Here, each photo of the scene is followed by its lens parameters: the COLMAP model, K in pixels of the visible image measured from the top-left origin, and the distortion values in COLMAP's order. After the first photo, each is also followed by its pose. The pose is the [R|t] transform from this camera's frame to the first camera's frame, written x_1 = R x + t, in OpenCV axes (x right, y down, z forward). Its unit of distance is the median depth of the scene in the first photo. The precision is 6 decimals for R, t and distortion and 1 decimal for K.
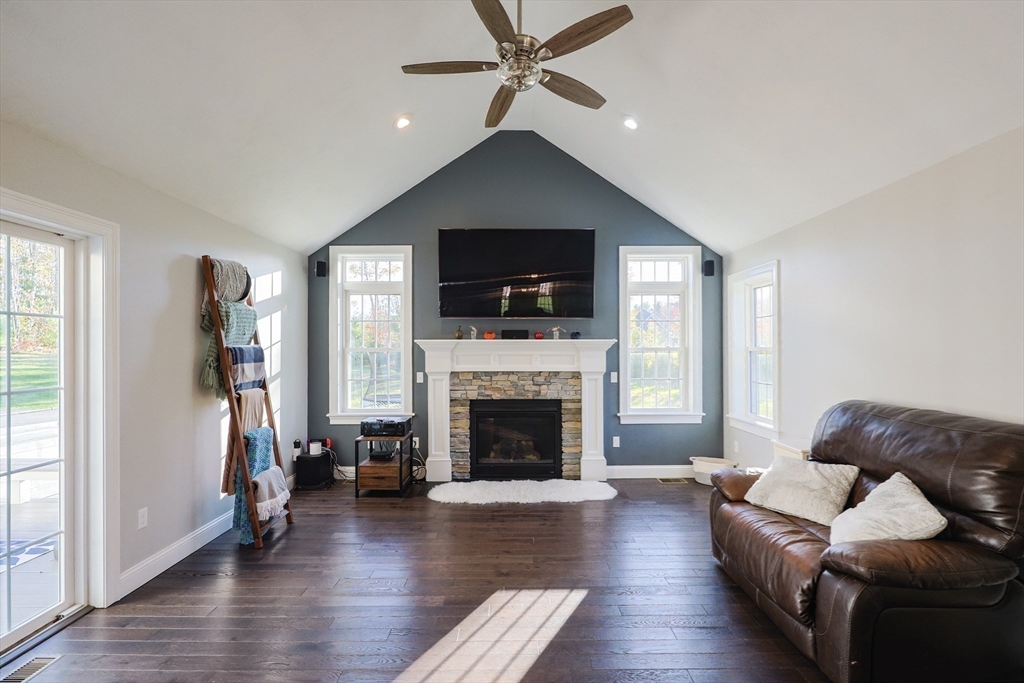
lens RADIAL K [[447.9, 0, 516.2], [0, 447.9, 345.5], [0, 0, 1]] dist [0.000998, -0.000463]
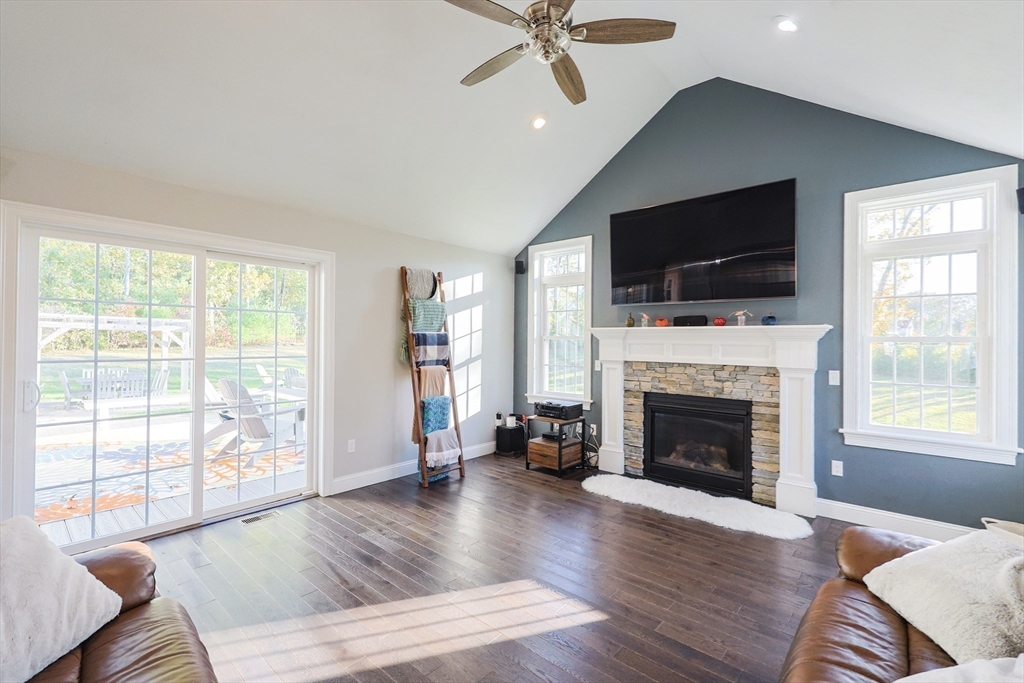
lens RADIAL K [[447.9, 0, 531.1], [0, 447.9, 338.7], [0, 0, 1]] dist [0.000998, -0.000463]
pose [[0.753864, 0.005863, -0.657004, 0.337367], [-0.006306, 0.999979, 0.001687, 0.010605], [0.657000, 0.002871, 0.753885, 0.145106]]
